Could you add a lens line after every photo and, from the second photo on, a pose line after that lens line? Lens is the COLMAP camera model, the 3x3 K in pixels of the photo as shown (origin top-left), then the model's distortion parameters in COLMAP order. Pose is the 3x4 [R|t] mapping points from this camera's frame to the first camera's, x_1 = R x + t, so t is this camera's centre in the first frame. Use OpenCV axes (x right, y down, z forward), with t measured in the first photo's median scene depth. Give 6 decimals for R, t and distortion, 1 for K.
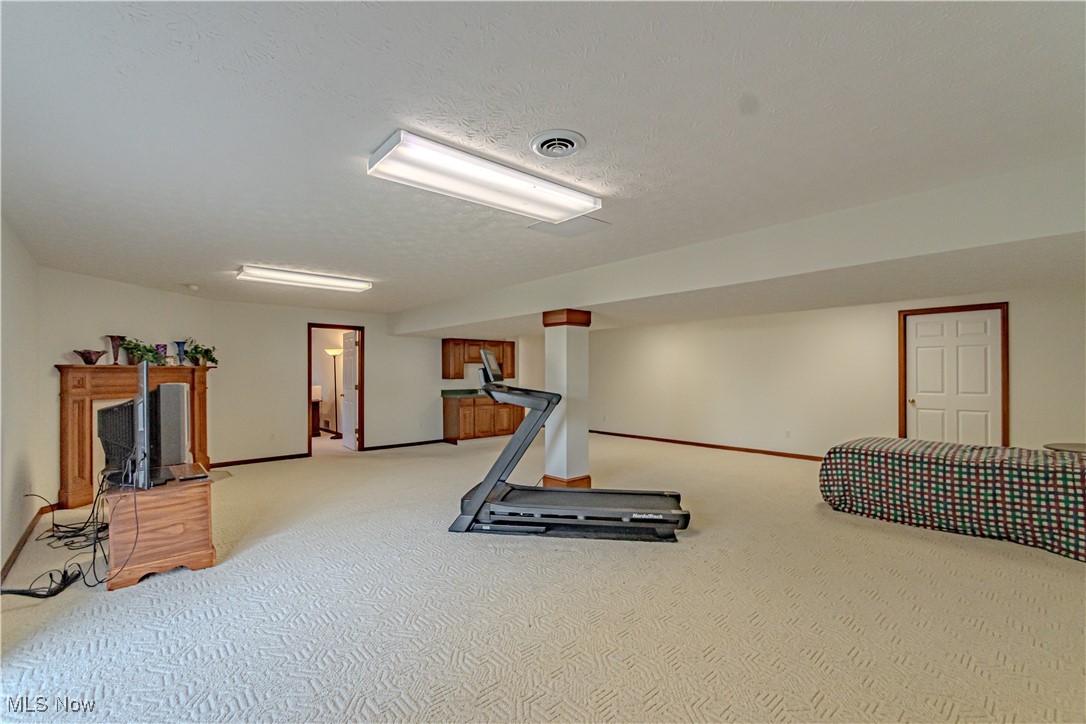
lens RADIAL K [[478.9, 0, 537.8], [0, 478.9, 366.9], [0, 0, 1]] dist [0.001126, -0.001164]
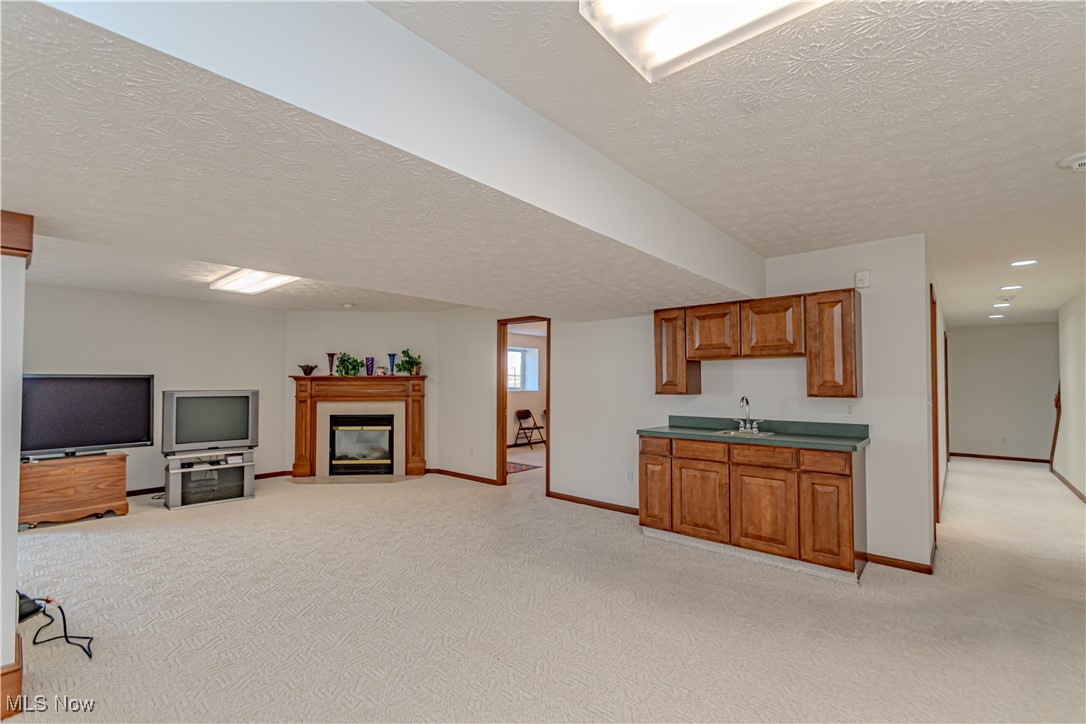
lens RADIAL K [[478.9, 0, 538.2], [0, 478.9, 361.4], [0, 0, 1]] dist [0.001126, -0.001164]
pose [[0.100809, -0.048378, -0.993729, 0.345202], [0.009174, 0.998820, -0.047696, 0.017777], [0.994863, -0.004308, 0.101134, 0.985873]]
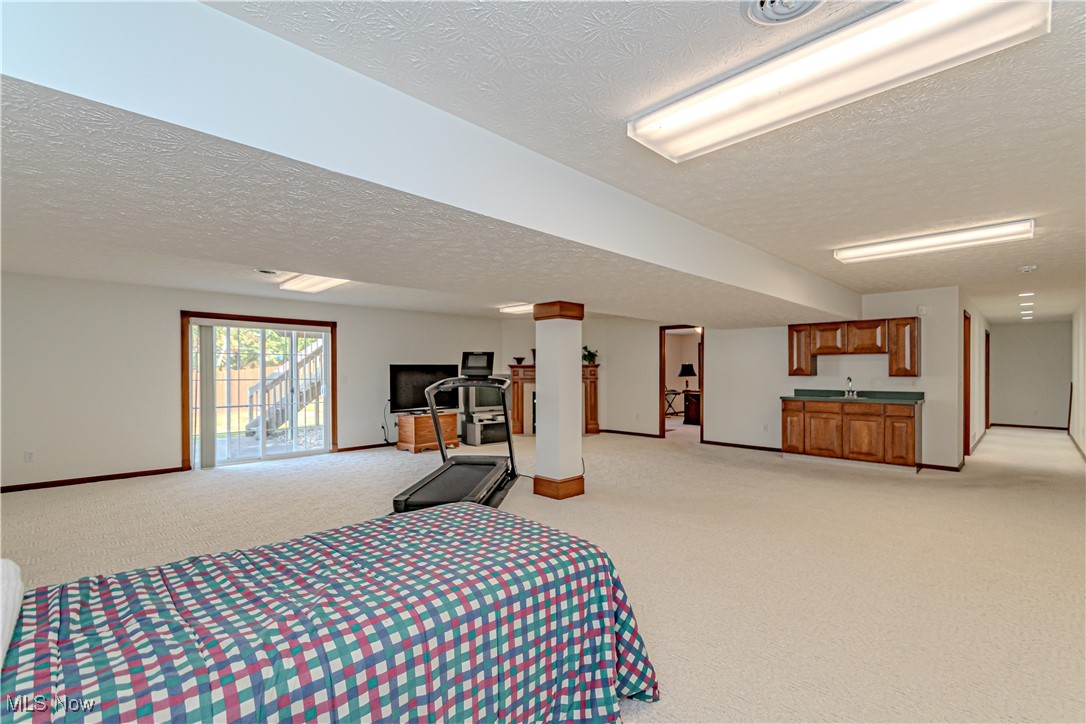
lens RADIAL K [[478.9, 0, 545.9], [0, 478.9, 362.7], [0, 0, 1]] dist [0.001126, -0.001164]
pose [[0.038049, -0.019245, -0.999091, 0.714141], [0.010803, 0.999764, -0.018847, 0.017669], [0.999217, -0.010076, 0.038248, 0.668449]]
